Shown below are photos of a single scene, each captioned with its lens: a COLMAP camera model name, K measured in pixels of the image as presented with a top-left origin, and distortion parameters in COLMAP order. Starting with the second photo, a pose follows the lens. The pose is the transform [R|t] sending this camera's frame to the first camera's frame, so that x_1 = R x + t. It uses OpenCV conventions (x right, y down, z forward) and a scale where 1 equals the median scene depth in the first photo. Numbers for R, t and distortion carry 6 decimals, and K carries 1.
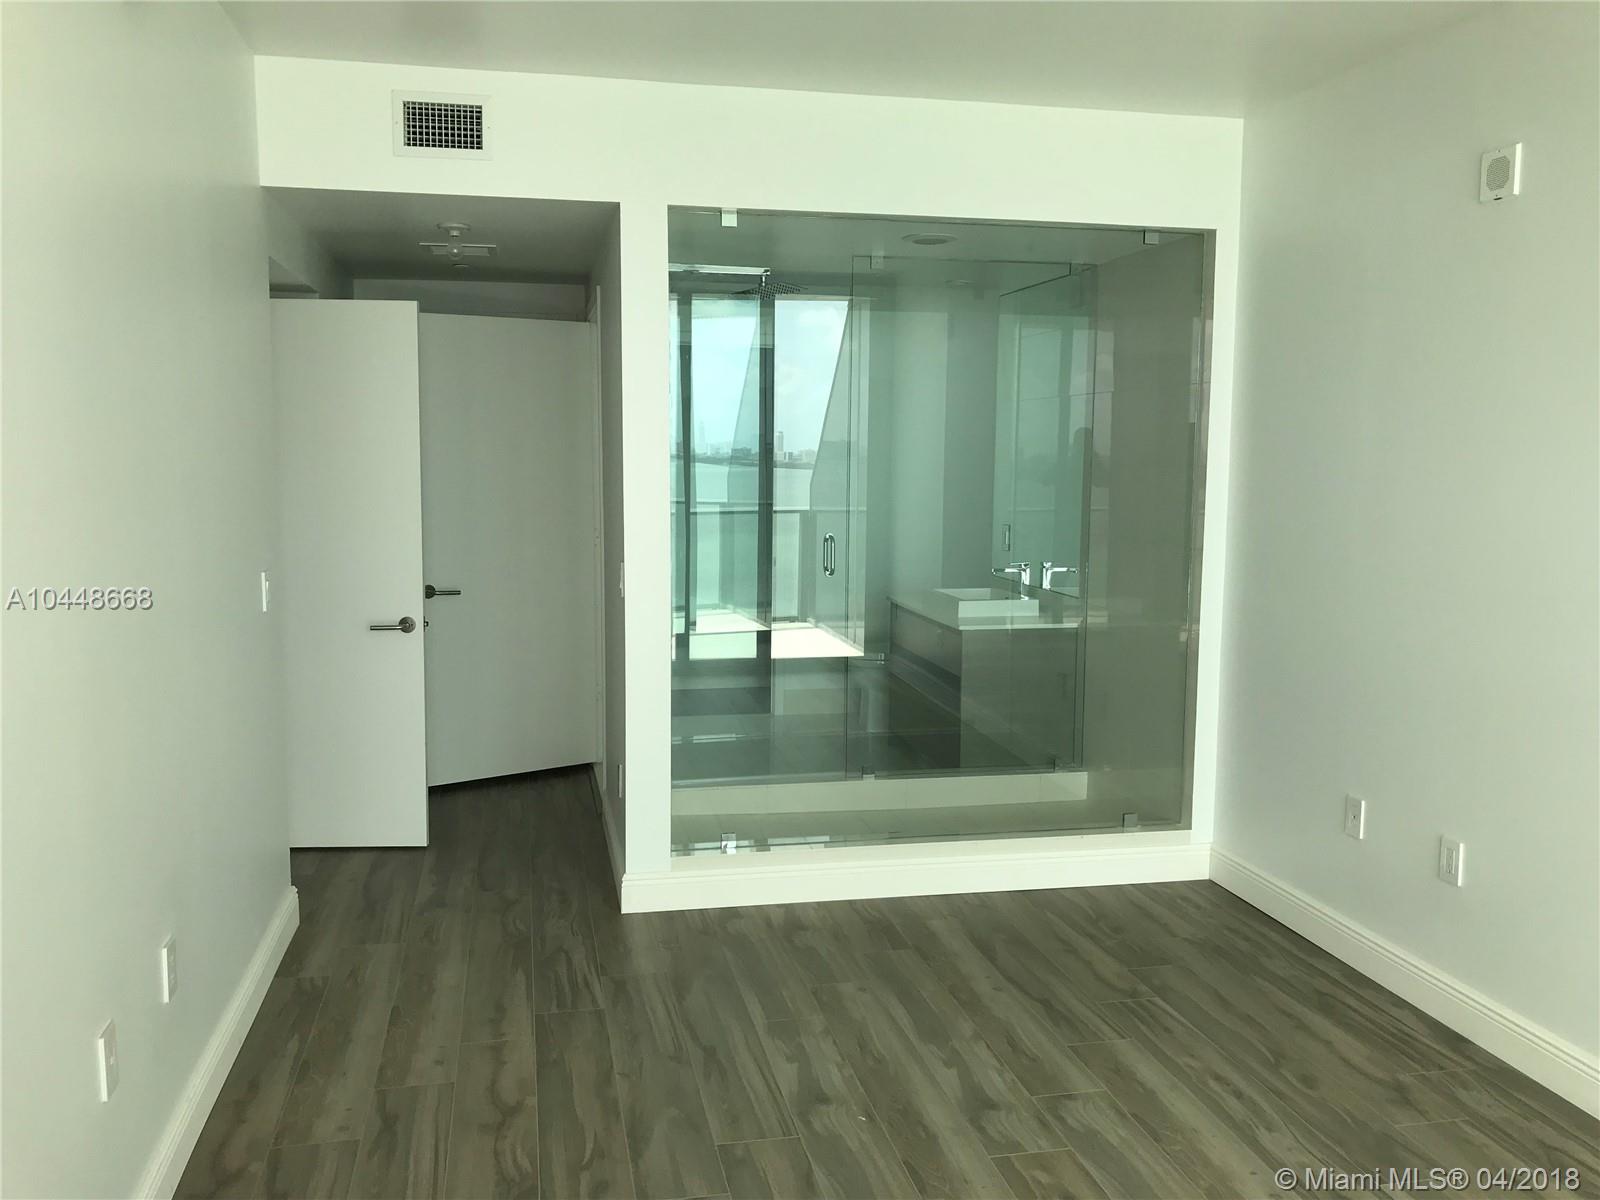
lens RADIAL K [[1336.1, 0, 800.0], [0, 1336.1, 600.0], [0, 0, 1]] dist [0.037245, -0.043700]
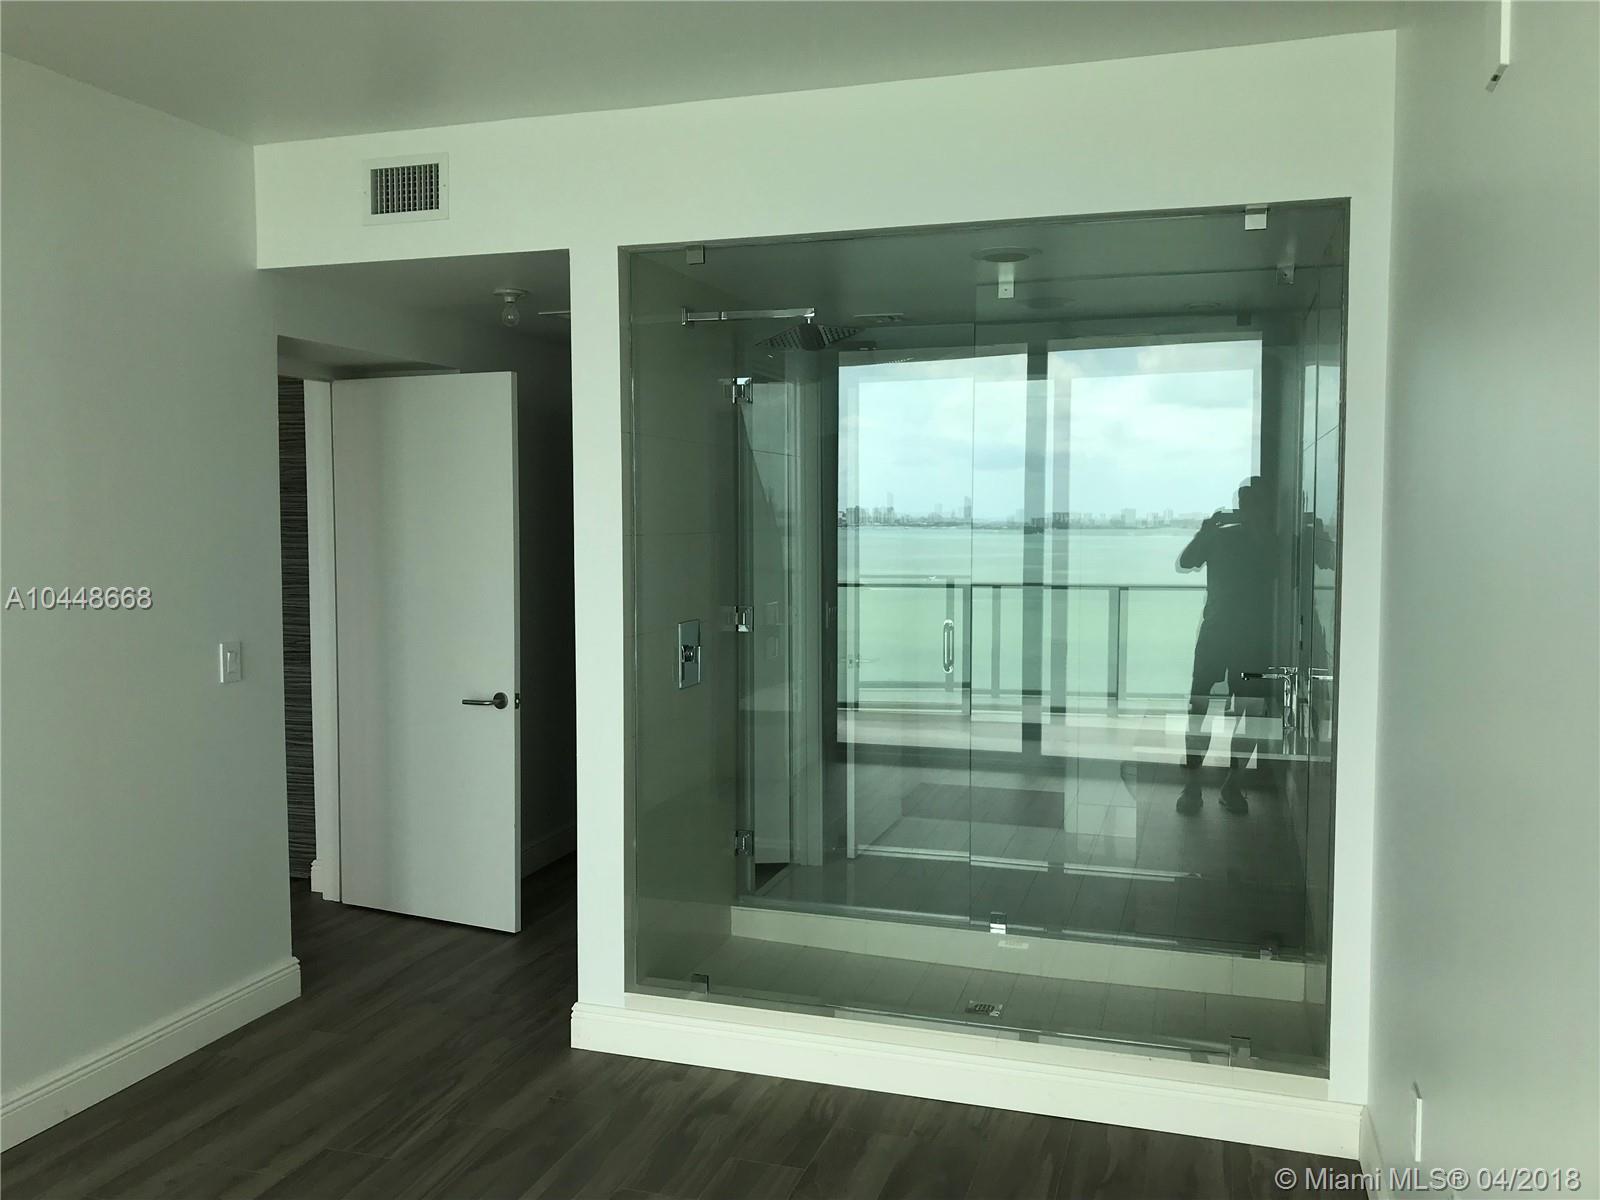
lens RADIAL K [[1336.1, 0, 800.0], [0, 1336.1, 600.0], [0, 0, 1]] dist [0.037245, -0.043700]
pose [[0.867625, 0.025790, -0.496549, 0.448613], [-0.049459, 0.998177, -0.034577, -0.037816], [0.494752, 0.054558, 0.867320, 0.307342]]
